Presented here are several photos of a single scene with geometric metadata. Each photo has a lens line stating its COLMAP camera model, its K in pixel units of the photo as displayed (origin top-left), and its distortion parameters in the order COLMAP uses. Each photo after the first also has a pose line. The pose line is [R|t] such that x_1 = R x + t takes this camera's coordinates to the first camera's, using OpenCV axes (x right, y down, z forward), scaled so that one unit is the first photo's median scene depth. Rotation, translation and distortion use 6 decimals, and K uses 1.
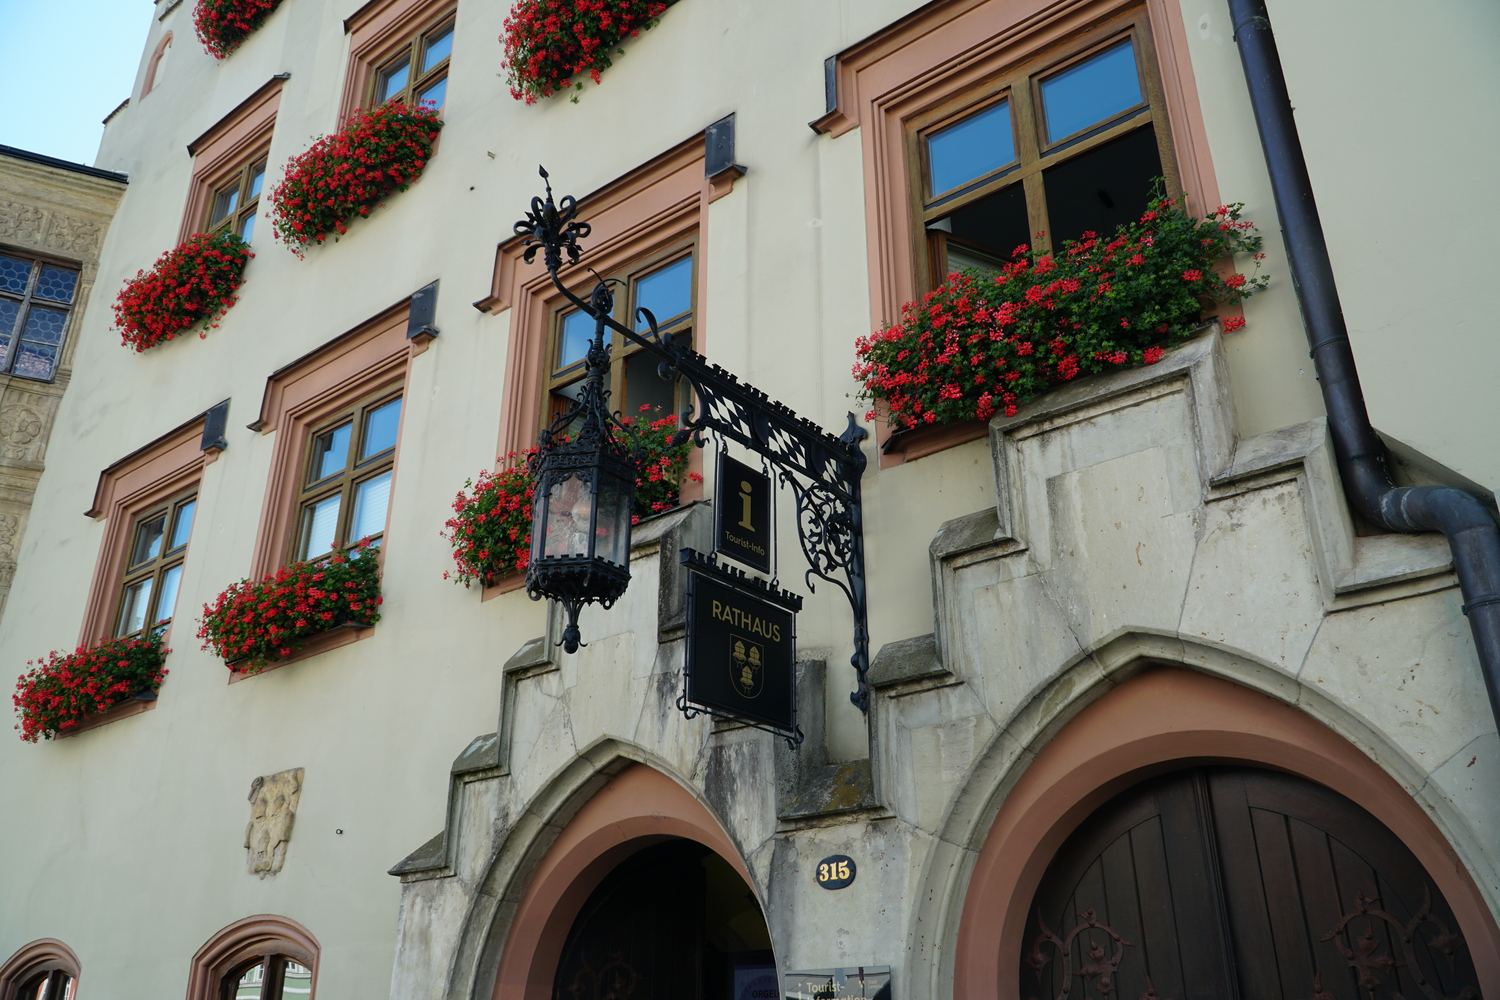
lens RADIAL K [[1194.6, 0, 750.0], [0, 1194.6, 500.0], [0, 0, 1]] dist [-0.000332, -0.000046]
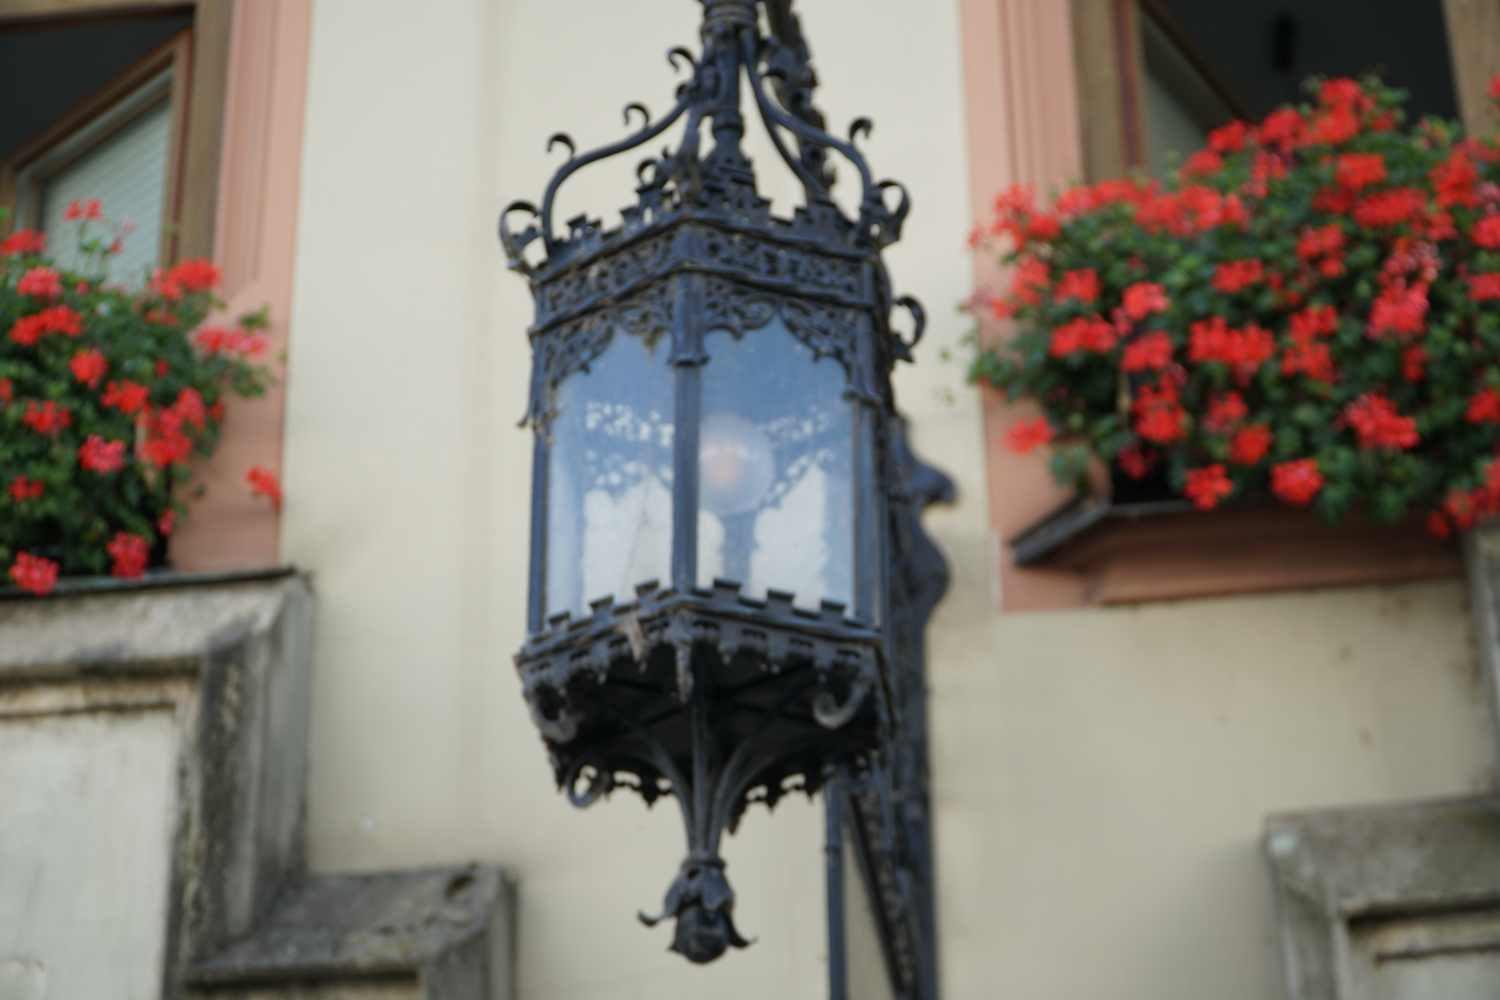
lens RADIAL K [[3453.0, 0, 750.0], [0, 3453.0, 500.0], [0, 0, 1]] dist [-0.328933, -0.075869]
pose [[0.861278, 0.257368, 0.438134, -0.358487], [-0.208061, 0.965268, -0.158013, 0.105340], [-0.463584, 0.044935, 0.884913, 0.243806]]
